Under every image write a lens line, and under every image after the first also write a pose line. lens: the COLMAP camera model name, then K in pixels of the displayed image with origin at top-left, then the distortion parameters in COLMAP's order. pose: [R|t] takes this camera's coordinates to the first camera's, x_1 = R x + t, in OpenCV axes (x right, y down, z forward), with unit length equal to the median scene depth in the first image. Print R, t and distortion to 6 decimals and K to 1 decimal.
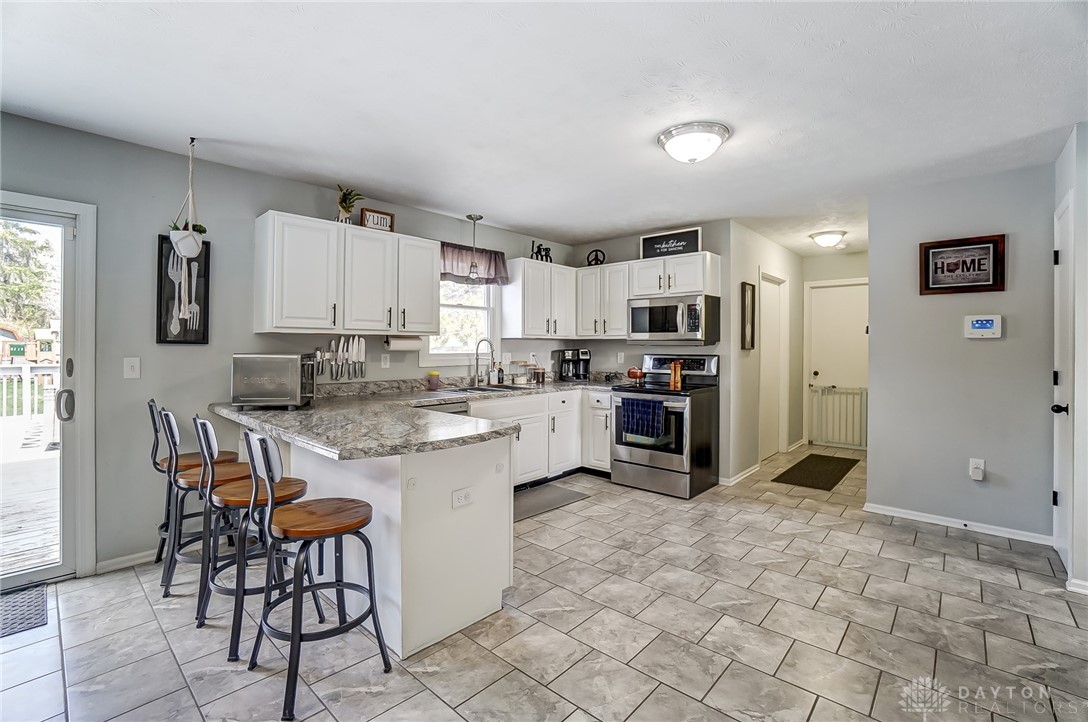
lens RADIAL K [[474.9, 0, 543.7], [0, 474.9, 346.4], [0, 0, 1]] dist [-0.032107, 0.000125]
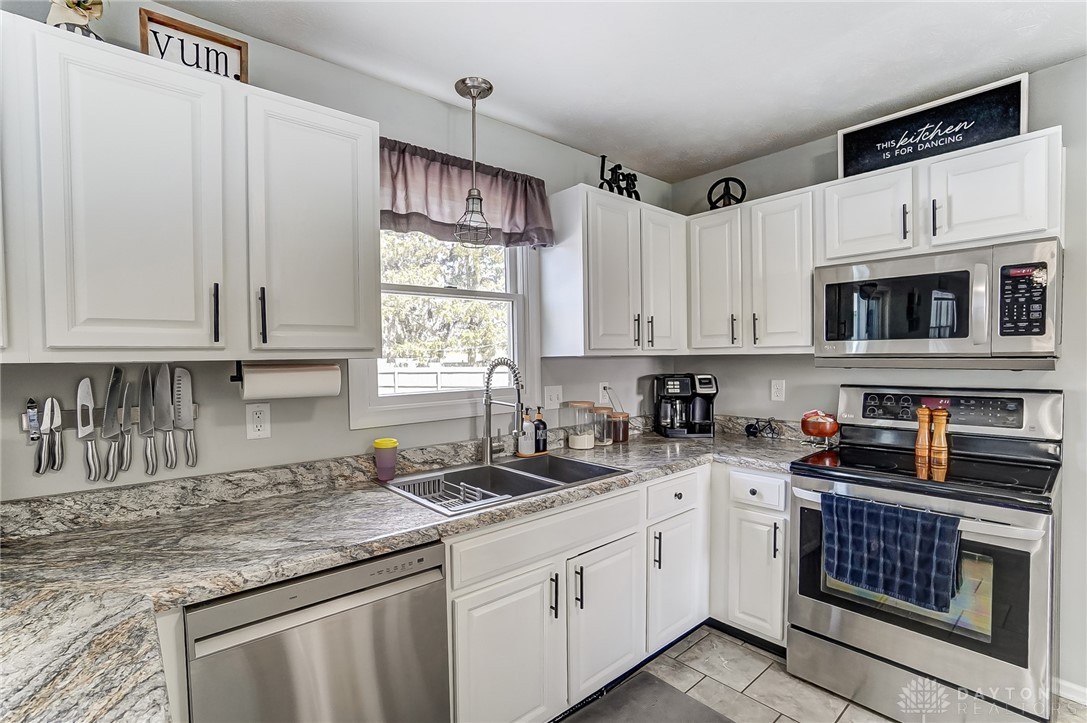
lens RADIAL K [[496.1, 0, 534.5], [0, 496.1, 373.0], [0, 0, 1]] dist [-0.037070, 0.000976]
pose [[0.991613, -0.013683, -0.128513, -0.031636], [0.017646, 0.999402, 0.029753, -0.016486], [0.128029, -0.031771, 0.991261, 0.504298]]
